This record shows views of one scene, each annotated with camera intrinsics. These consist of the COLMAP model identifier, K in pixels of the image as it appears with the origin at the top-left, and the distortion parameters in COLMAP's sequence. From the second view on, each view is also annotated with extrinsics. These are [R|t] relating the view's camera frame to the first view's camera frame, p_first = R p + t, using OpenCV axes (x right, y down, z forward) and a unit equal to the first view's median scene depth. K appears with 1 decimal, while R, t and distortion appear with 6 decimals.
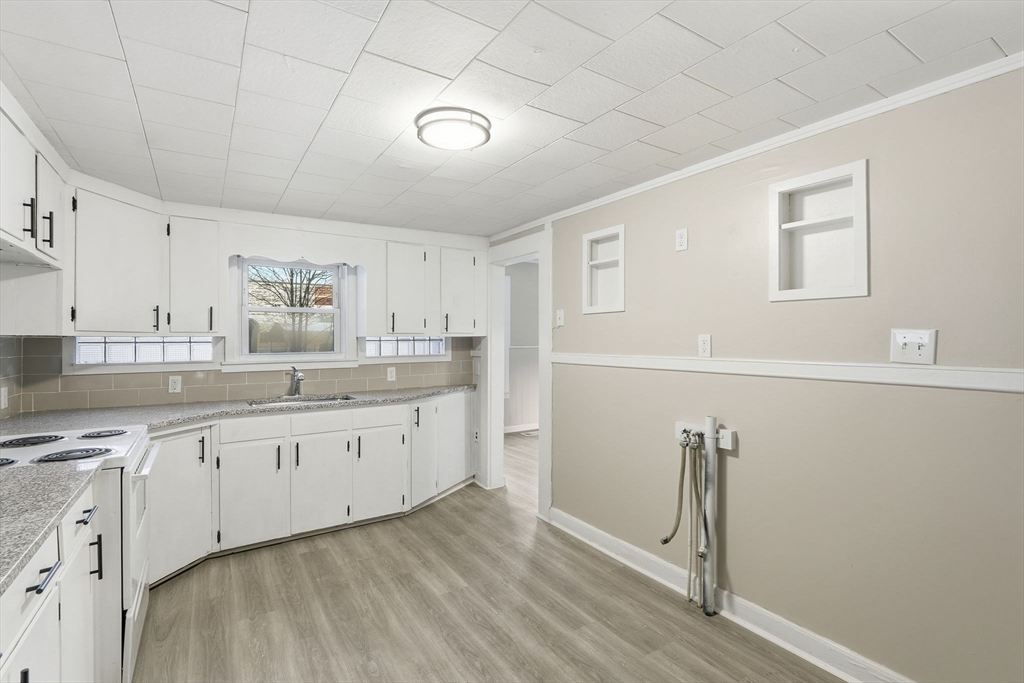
lens RADIAL K [[467.5, 0, 512.0], [0, 467.5, 341.5], [0, 0, 1]] dist [-0.011579, 0.000248]
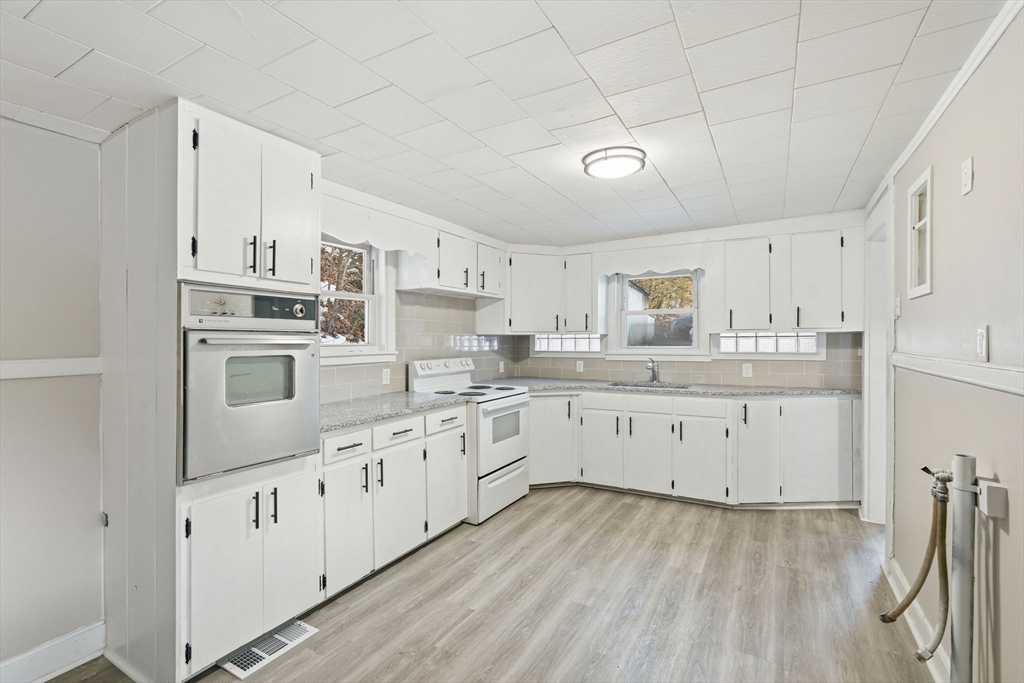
lens RADIAL K [[462.6, 0, 512.0], [0, 462.6, 341.5], [0, 0, 1]] dist [-0.002845, 0.000518]
pose [[0.463629, 0.006150, -0.886008, 0.515609], [-0.000031, 0.999976, 0.006925, 0.001777], [0.886030, -0.003183, 0.463618, 0.129106]]
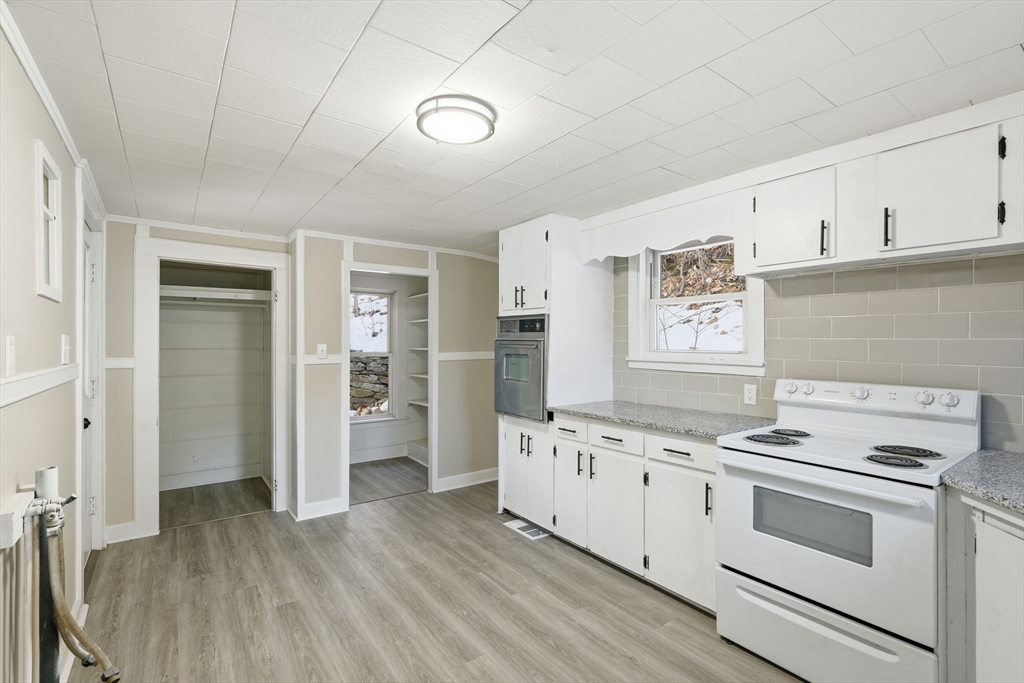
lens RADIAL K [[462.6, 0, 512.0], [0, 462.6, 341.5], [0, 0, 1]] dist [-0.002845, 0.000518]
pose [[-0.997251, -0.000541, -0.074098, -0.116589], [-0.000733, 0.999996, 0.002557, -0.008182], [0.074096, 0.002604, -0.997248, 1.240880]]
